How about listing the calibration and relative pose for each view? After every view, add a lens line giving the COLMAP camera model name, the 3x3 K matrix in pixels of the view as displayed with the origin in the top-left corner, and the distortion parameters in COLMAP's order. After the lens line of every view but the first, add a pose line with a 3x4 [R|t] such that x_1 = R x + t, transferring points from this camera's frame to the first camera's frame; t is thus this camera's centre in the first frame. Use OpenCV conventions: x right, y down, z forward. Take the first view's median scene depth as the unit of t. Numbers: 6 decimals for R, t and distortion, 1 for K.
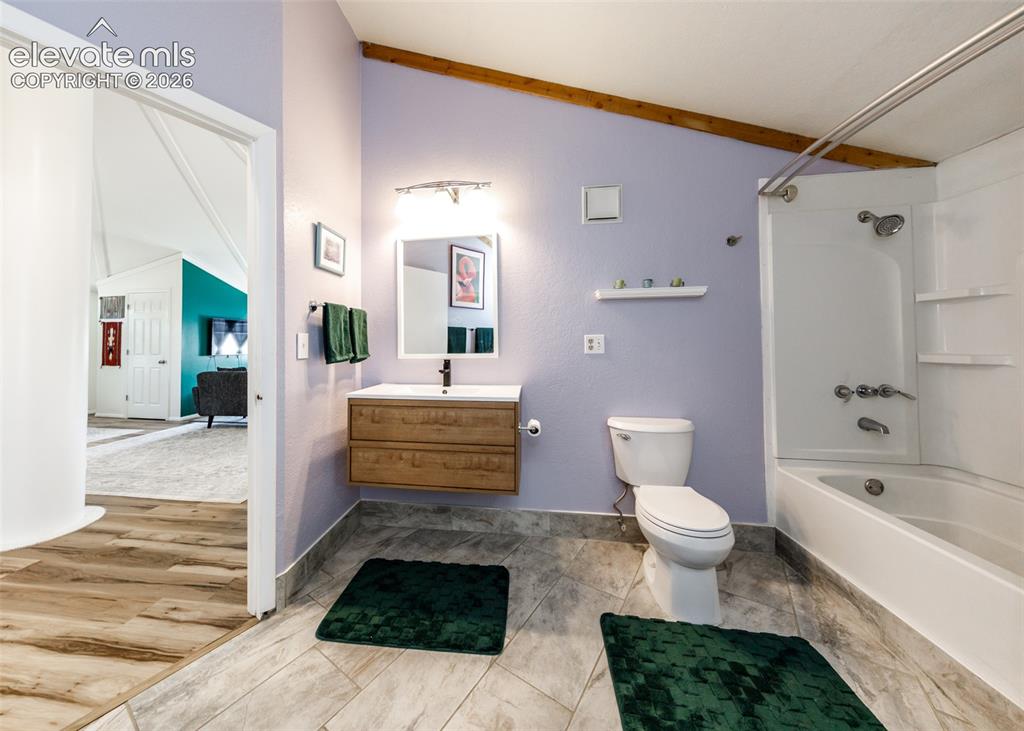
lens RADIAL K [[345.4, 0, 472.5], [0, 345.4, 337.7], [0, 0, 1]] dist [0.001629, 0.000081]
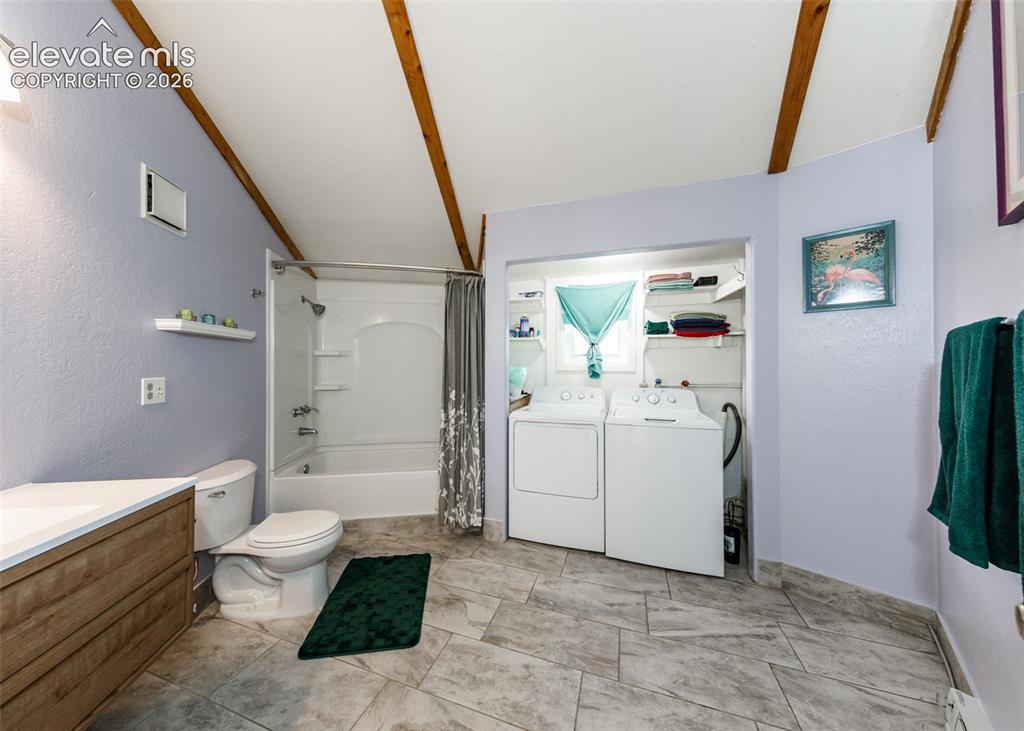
lens RADIAL K [[342.7, 0, 508.3], [0, 342.7, 361.2], [0, 0, 1]] dist [0.001622, -0.000233]
pose [[-0.292678, 0.019670, 0.956009, -0.661158], [-0.018912, 0.999474, -0.026354, -0.045202], [-0.956024, -0.025793, -0.292152, 0.598796]]
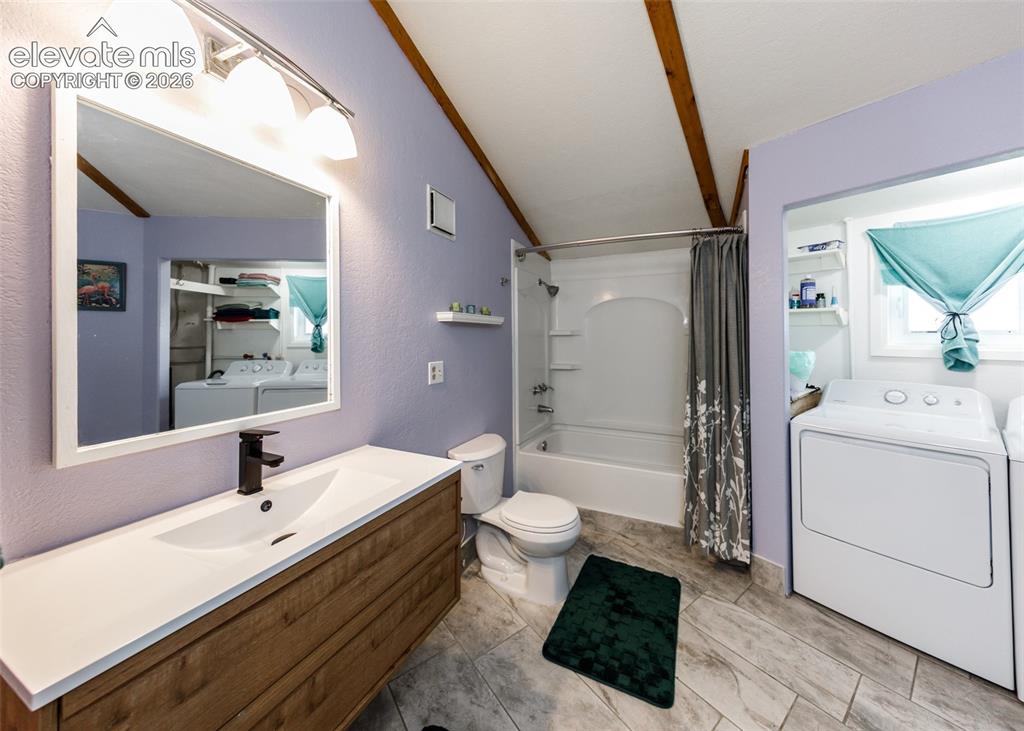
lens RADIAL K [[354.2, 0, 526.8], [0, 354.2, 332.7], [0, 0, 1]] dist [0.000068, -0.000134]
pose [[0.269247, 0.021210, 0.962838, -0.528885], [-0.019368, 0.999675, -0.016606, -0.084023], [-0.962876, -0.014177, 0.269570, 0.649056]]
